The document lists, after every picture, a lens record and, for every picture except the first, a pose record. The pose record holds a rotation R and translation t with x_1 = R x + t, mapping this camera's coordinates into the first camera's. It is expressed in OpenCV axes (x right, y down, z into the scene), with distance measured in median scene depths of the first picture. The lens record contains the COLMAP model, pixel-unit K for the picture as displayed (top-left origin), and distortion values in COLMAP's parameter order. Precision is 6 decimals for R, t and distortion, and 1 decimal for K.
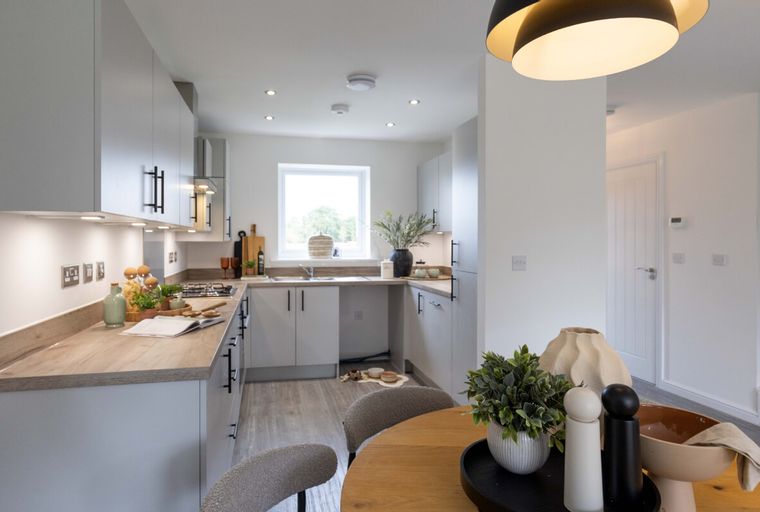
lens RADIAL K [[459.8, 0, 379.2], [0, 459.8, 238.5], [0, 0, 1]] dist [0.001120, 0.000086]
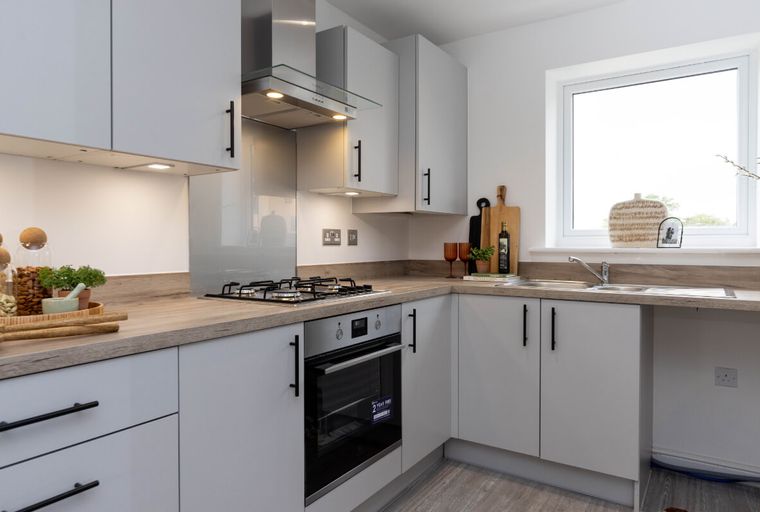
lens RADIAL K [[517.7, 0, 370.4], [0, 517.7, 248.0], [0, 0, 1]] dist [0.000470, -0.002270]
pose [[0.679873, 0.005138, -0.733312, 0.093850], [0.004900, 0.999921, 0.011548, 0.039732], [0.733313, -0.011444, 0.679795, 0.450931]]
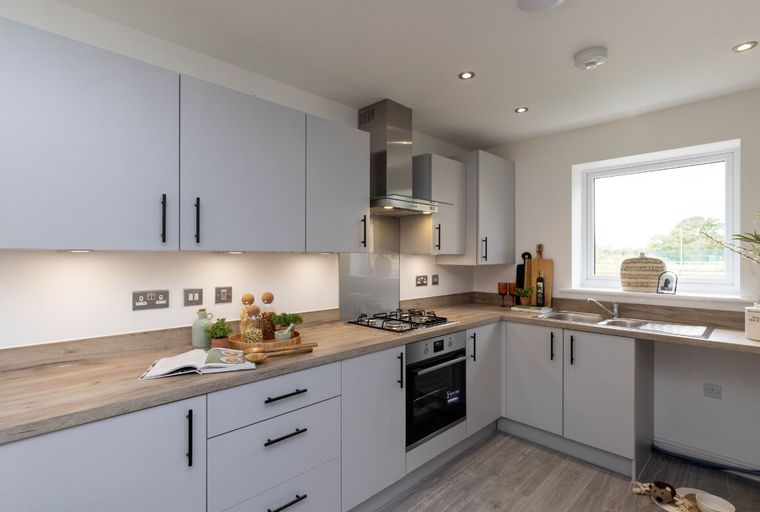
lens RADIAL K [[382.6, 0, 368.9], [0, 382.6, 255.2], [0, 0, 1]] dist [0.002451, 0.000123]
pose [[0.512422, -0.003158, -0.858728, 0.170227], [0.002000, 0.999995, -0.002484, -0.010581], [0.858731, -0.000445, 0.512426, 0.388304]]
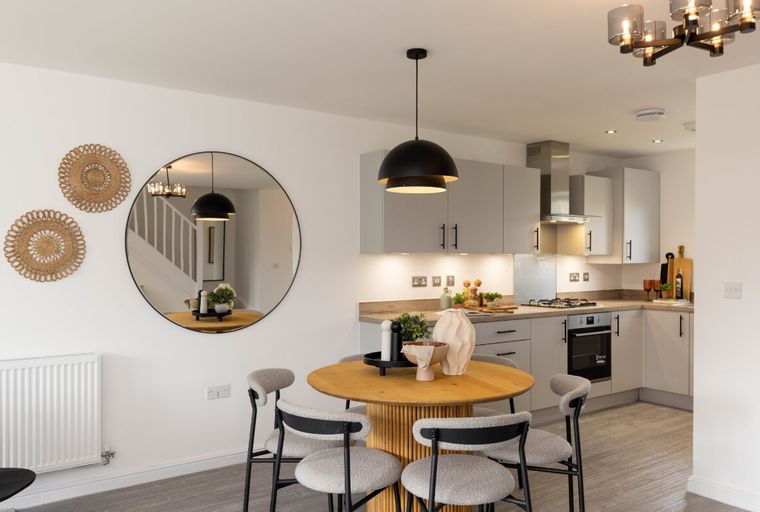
lens RADIAL K [[654.8, 0, 380.0], [0, 654.8, 256.0], [0, 0, 1]] dist [0.006573, 0.001821]
pose [[0.405616, -0.001588, -0.914042, 0.732513], [0.002296, 0.999997, -0.000719, -0.010828], [0.914041, -0.001807, 0.405619, -0.119462]]
